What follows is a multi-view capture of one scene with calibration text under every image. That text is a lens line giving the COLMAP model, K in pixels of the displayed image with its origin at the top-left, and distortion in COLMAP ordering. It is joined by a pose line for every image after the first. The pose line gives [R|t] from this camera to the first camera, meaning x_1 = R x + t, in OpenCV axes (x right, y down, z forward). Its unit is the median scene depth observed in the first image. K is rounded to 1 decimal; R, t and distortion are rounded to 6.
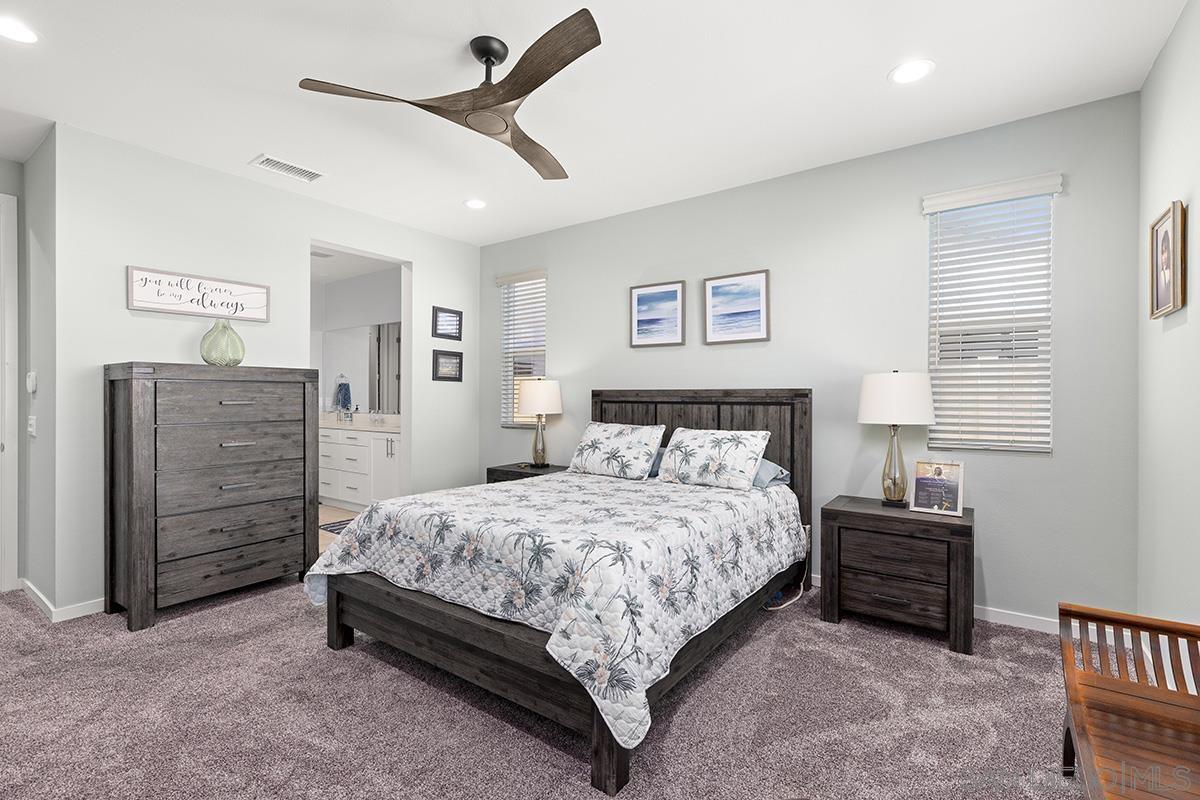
lens RADIAL K [[540.2, 0, 611.1], [0, 540.2, 397.8], [0, 0, 1]] dist [0.006814, -0.000840]
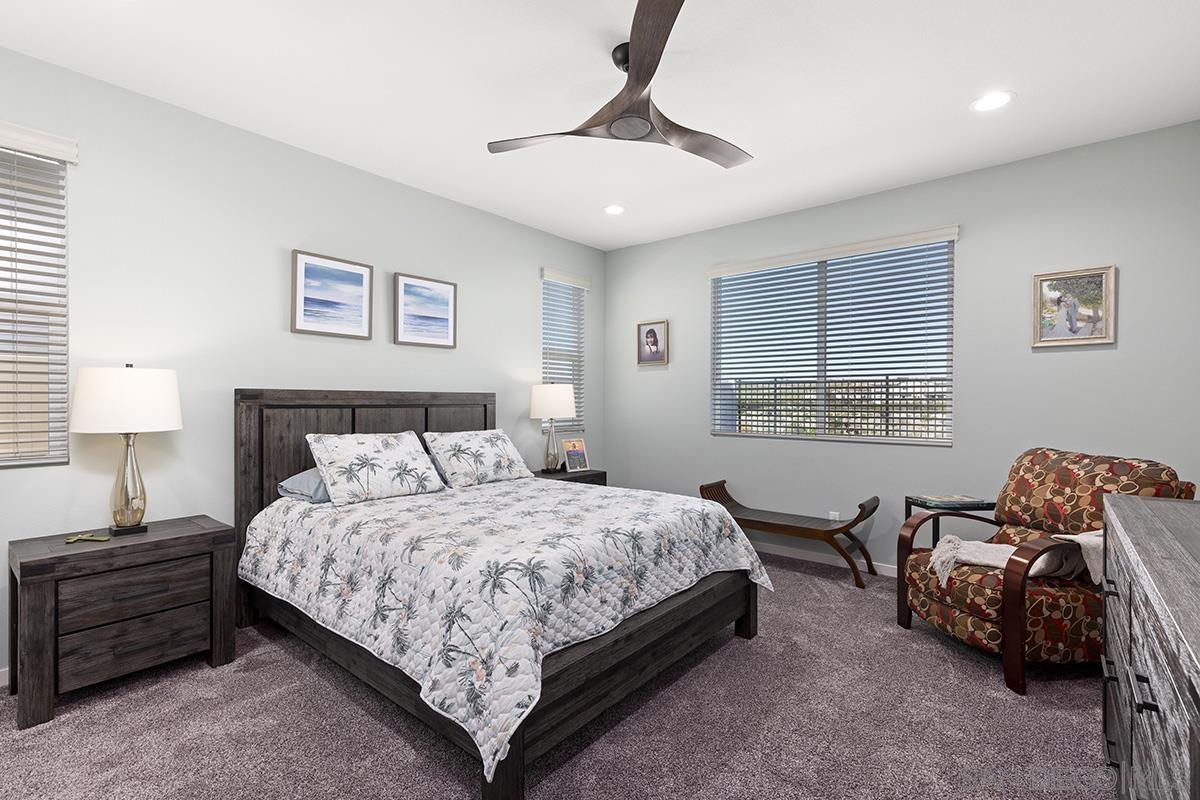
lens RADIAL K [[540.2, 0, 608.4], [0, 540.2, 406.1], [0, 0, 1]] dist [0.006814, -0.000840]
pose [[0.068897, -0.011458, 0.997558, -0.775270], [0.001791, 0.999934, 0.011361, -0.000648], [-0.997622, 0.001004, 0.068913, 0.609178]]
